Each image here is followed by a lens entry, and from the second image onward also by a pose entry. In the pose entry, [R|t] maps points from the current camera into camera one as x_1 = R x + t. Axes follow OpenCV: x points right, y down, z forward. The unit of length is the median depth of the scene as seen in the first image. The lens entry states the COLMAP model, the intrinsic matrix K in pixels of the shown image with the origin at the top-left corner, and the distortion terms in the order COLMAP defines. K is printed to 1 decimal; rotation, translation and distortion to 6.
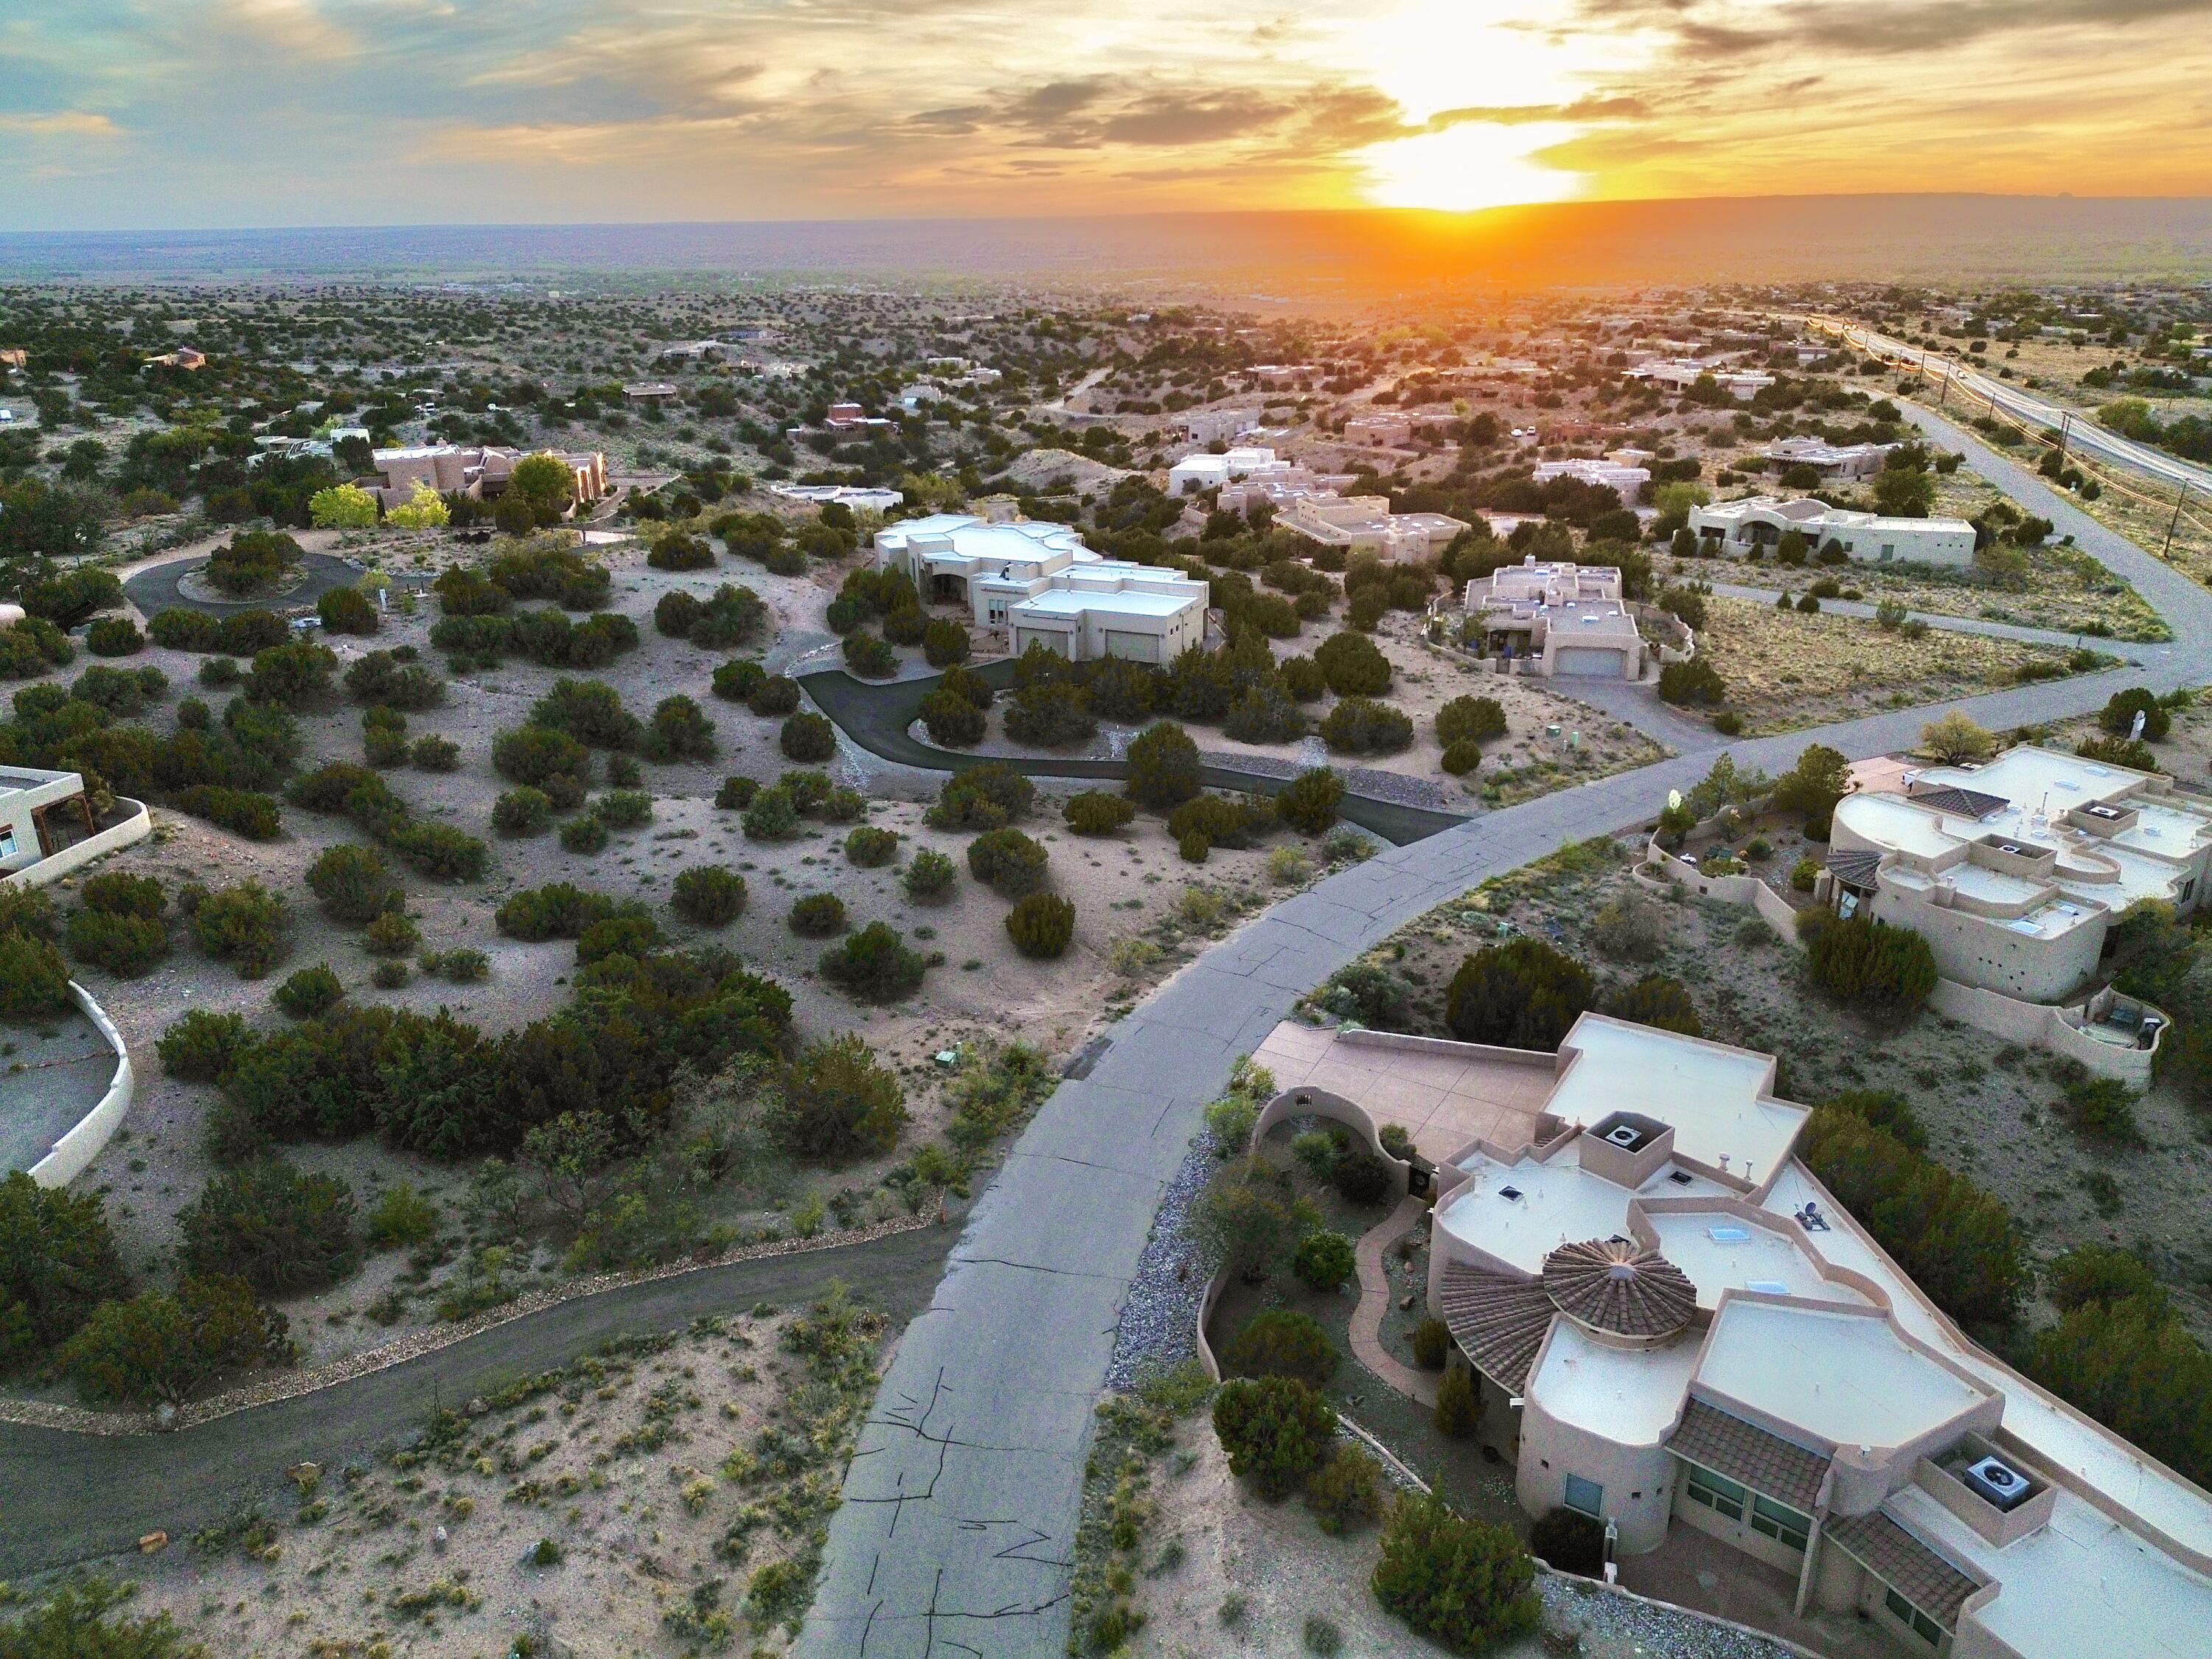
lens RADIAL K [[1559.0, 0, 1101.7], [0, 1559.0, 826.6], [0, 0, 1]] dist [0.076791, -0.077707]
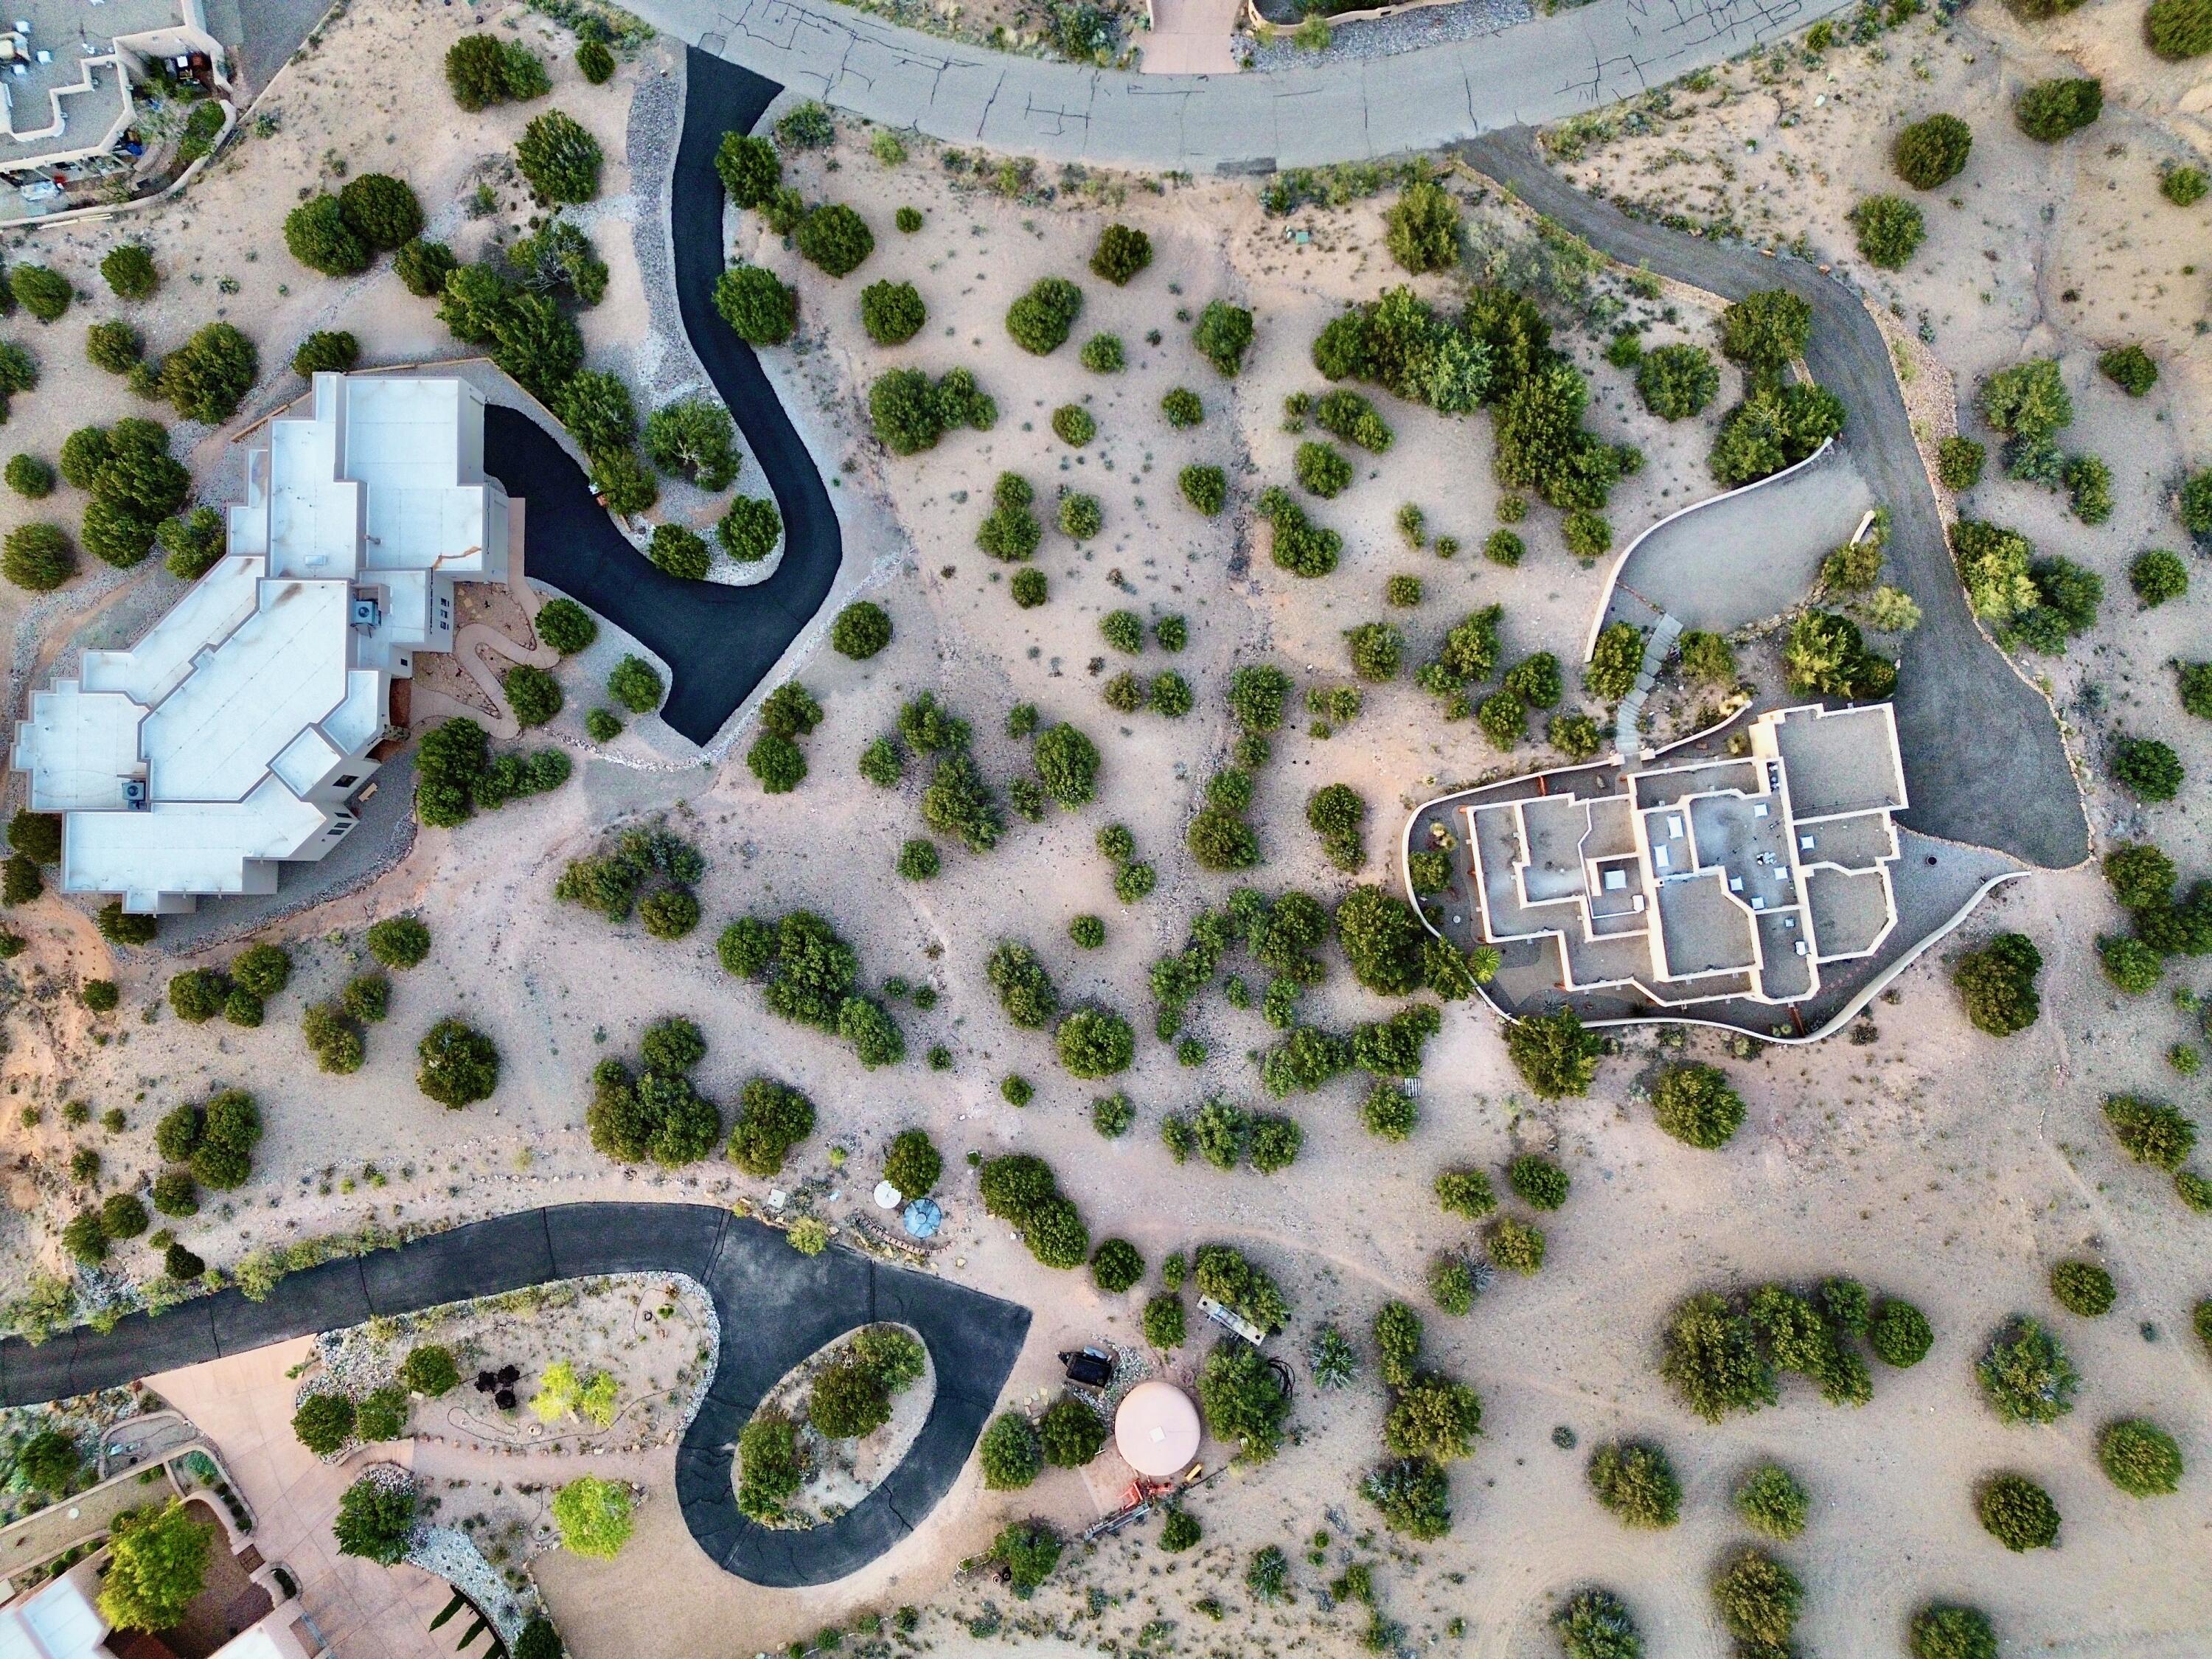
lens RADIAL K [[1559.0, 0, 1101.7], [0, 1559.0, 826.6], [0, 0, 1]] dist [0.076791, -0.077707]
pose [[-0.408625, -0.911103, 0.054003, -0.395683], [0.352265, -0.102853, 0.930231, -0.894137], [-0.841983, 0.399139, 0.362978, 0.518691]]
